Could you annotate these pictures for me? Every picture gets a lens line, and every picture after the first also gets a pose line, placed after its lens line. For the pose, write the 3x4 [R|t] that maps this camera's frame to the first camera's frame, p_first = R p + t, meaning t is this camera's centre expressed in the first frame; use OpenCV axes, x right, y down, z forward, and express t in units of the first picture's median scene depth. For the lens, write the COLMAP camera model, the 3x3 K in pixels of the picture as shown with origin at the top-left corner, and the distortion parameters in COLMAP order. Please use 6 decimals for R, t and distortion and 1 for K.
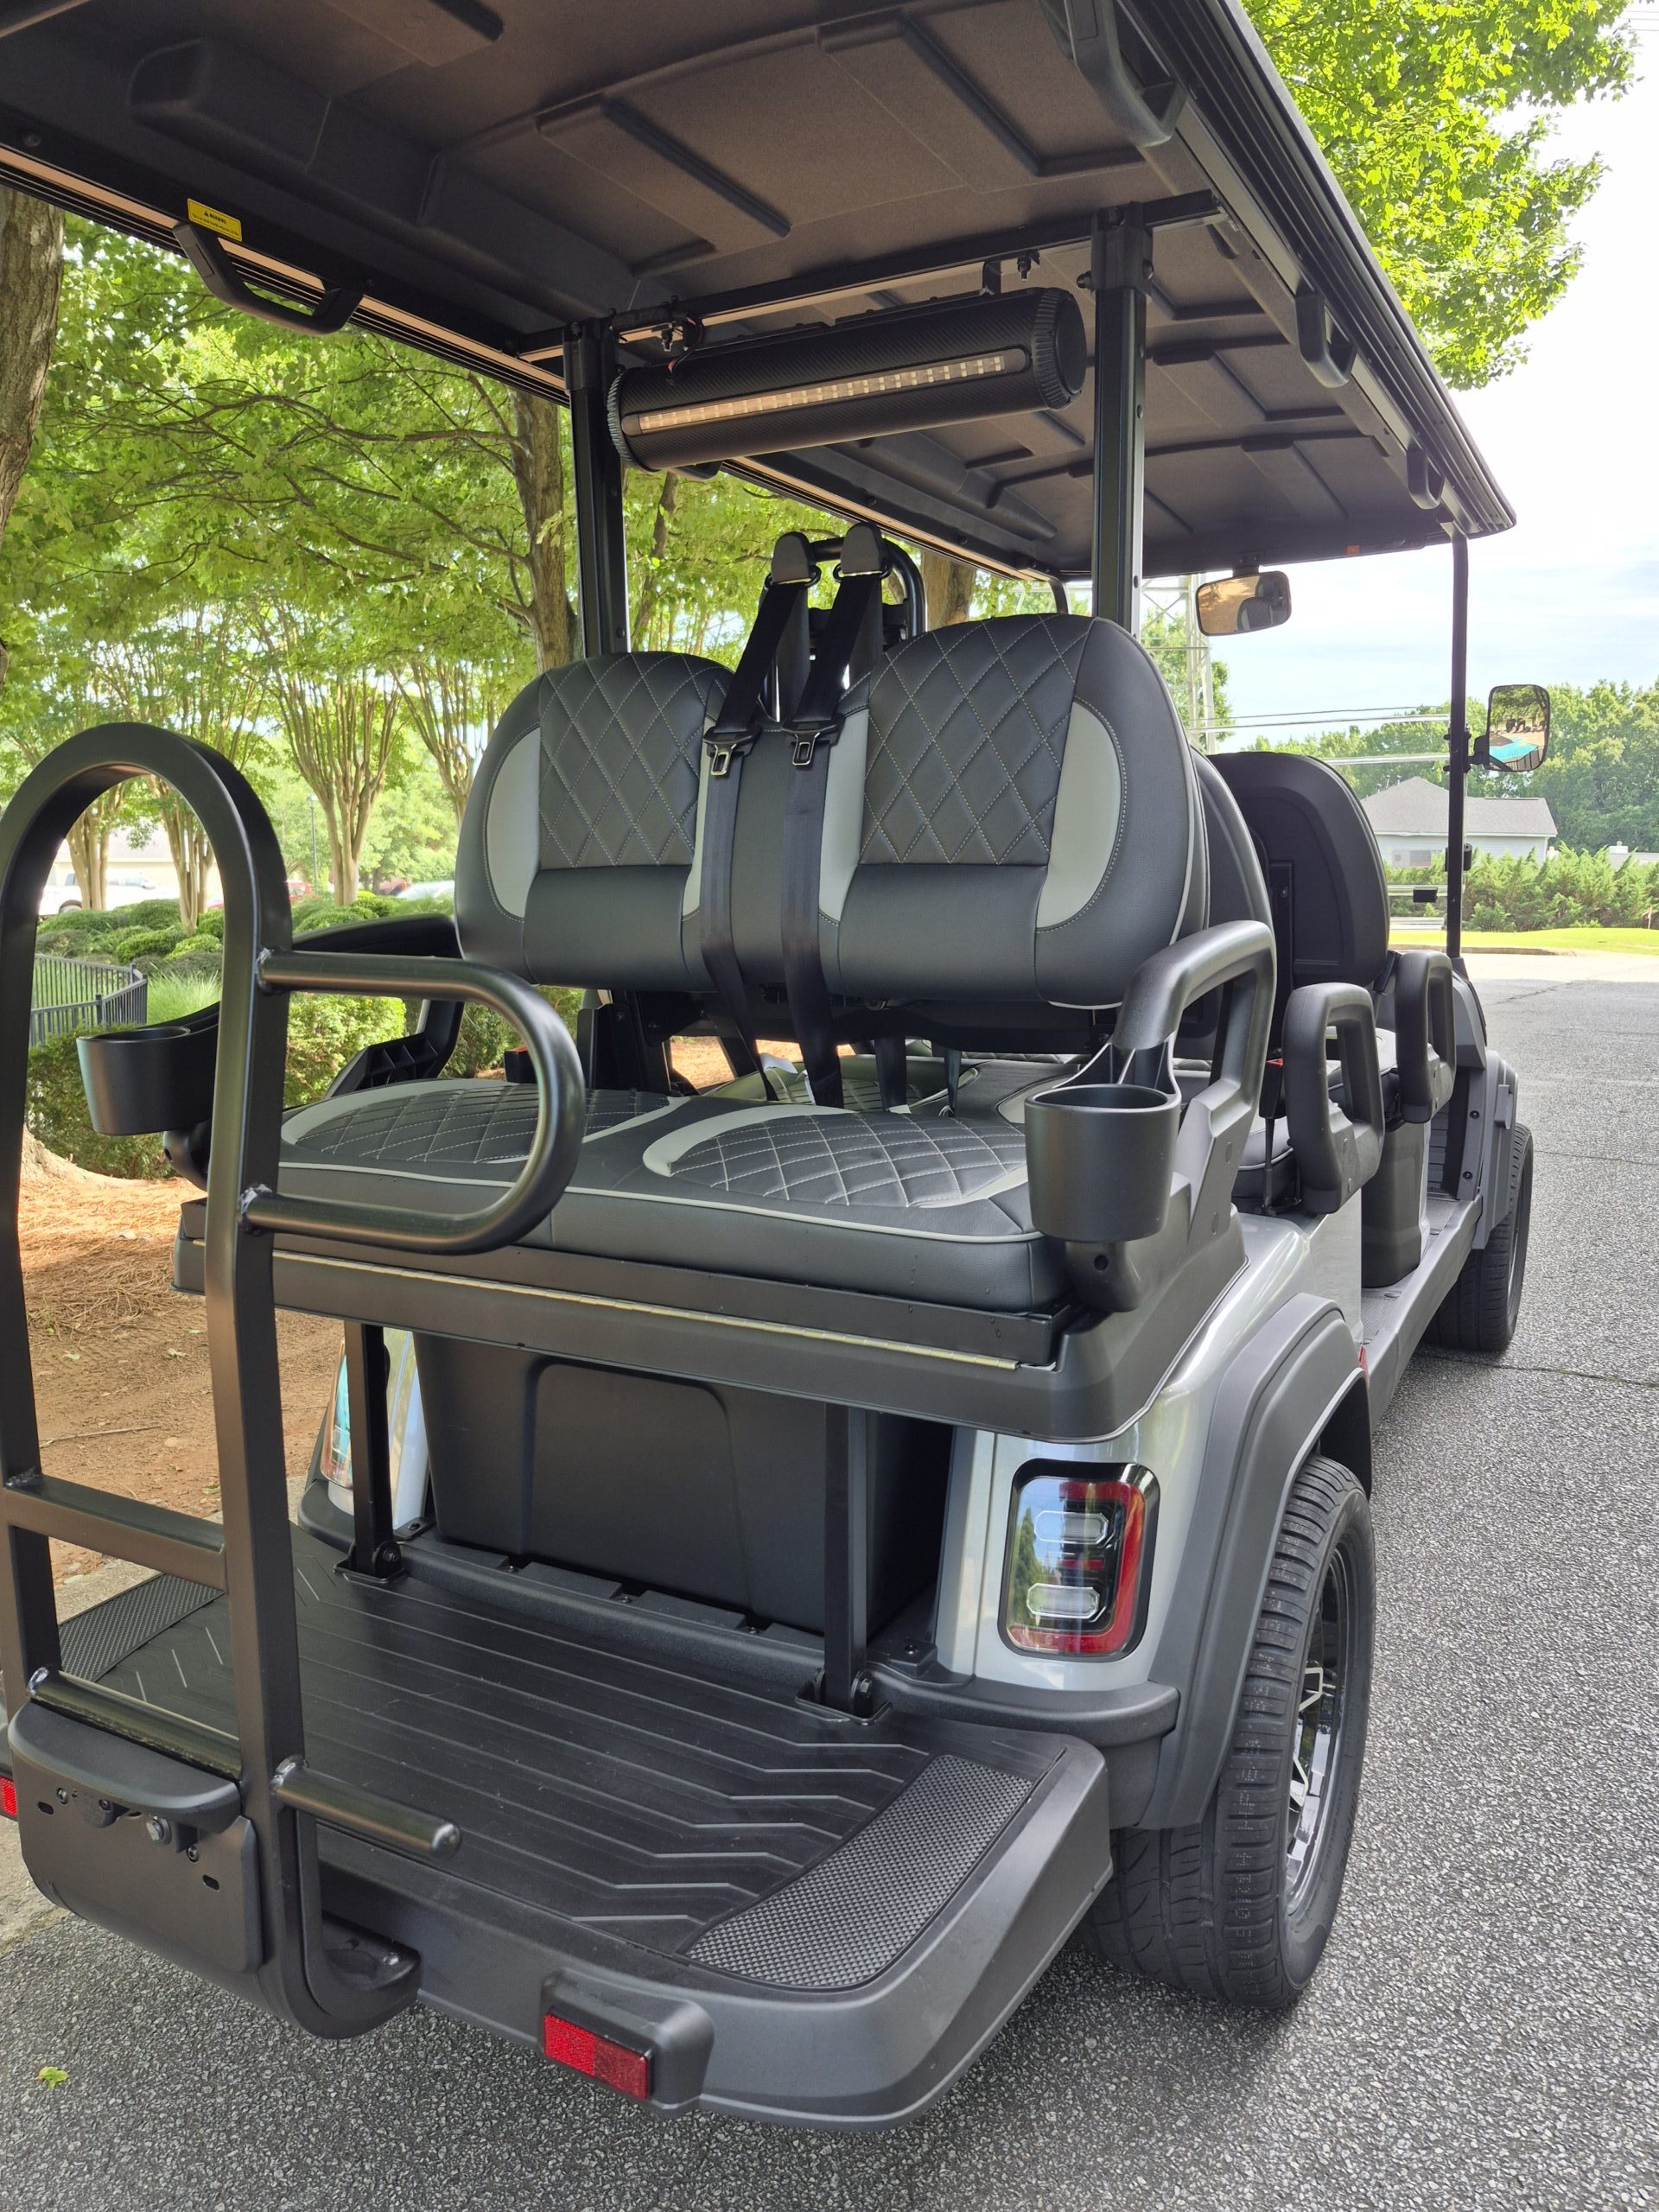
lens RADIAL K [[1547.6, 0, 838.2], [0, 1547.6, 1097.1], [0, 0, 1]] dist [0.002523, -0.003364]
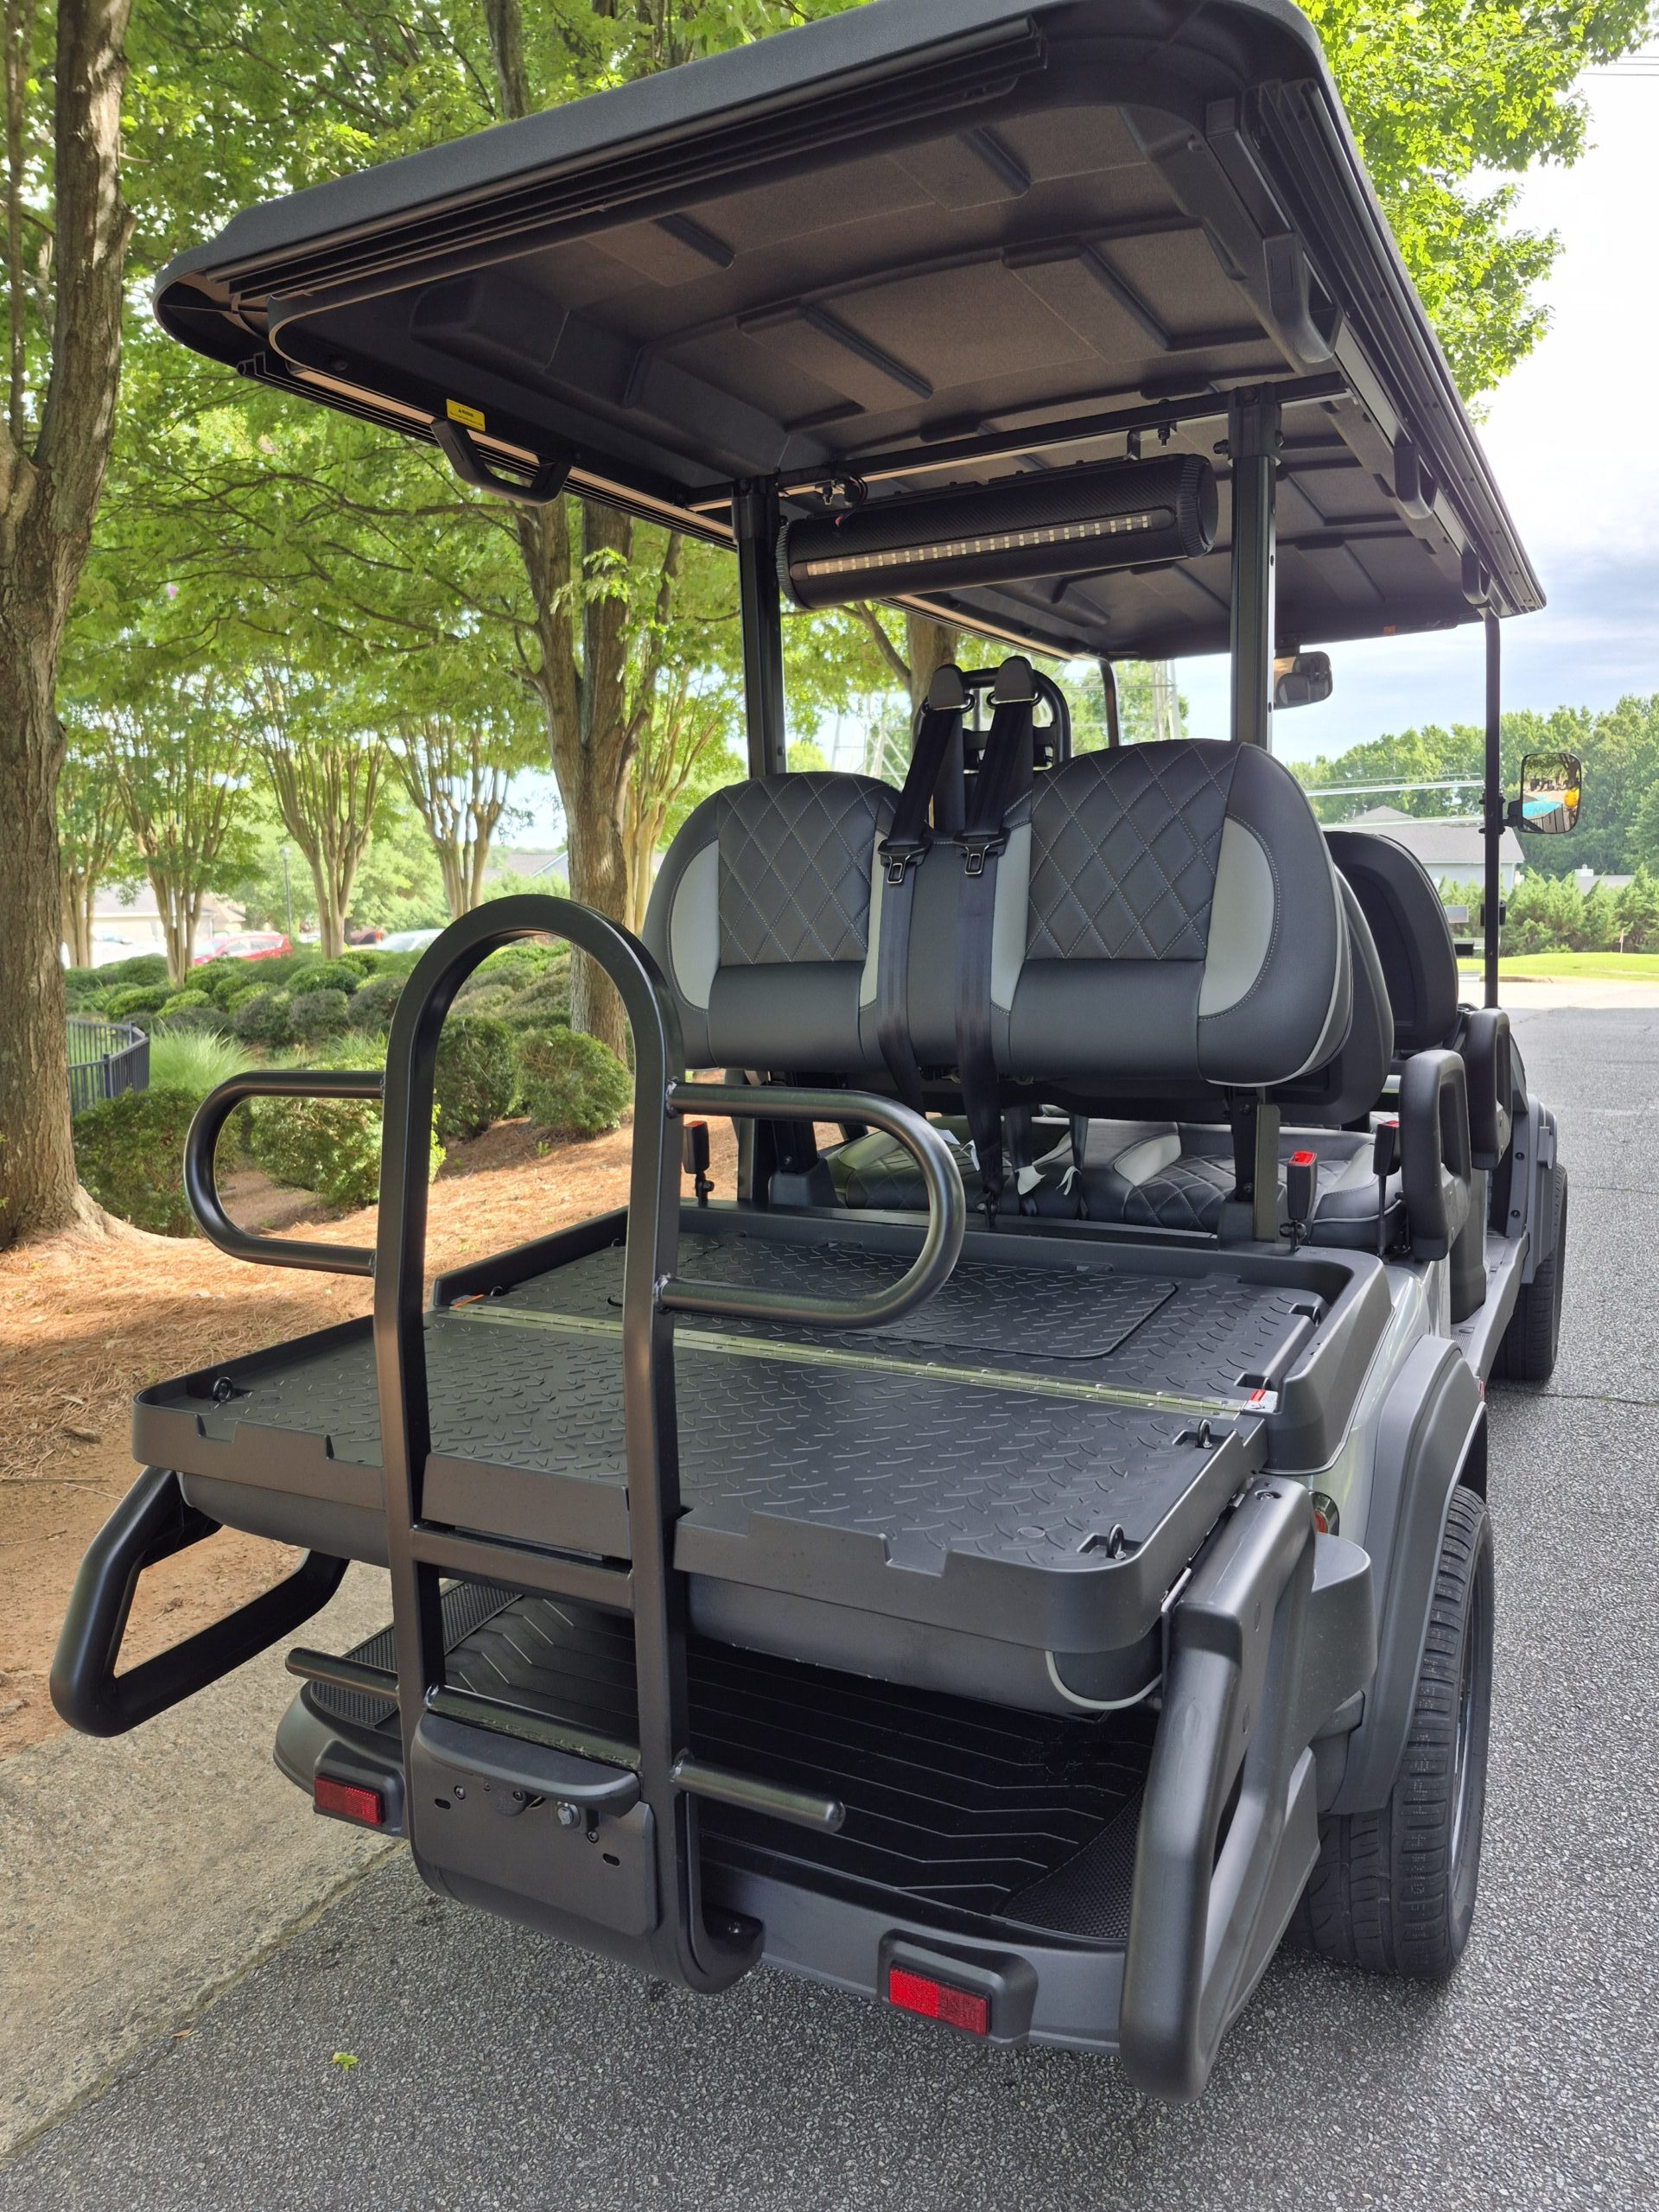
lens RADIAL K [[1526.2, 0, 825.4], [0, 1526.2, 1109.9], [0, 0, 1]] dist [0.000451, 0.000052]
pose [[0.999753, -0.021467, -0.005752, -0.122157], [0.021354, 0.999592, -0.018978, -0.023568], [0.006157, 0.018851, 0.999803, -0.102133]]
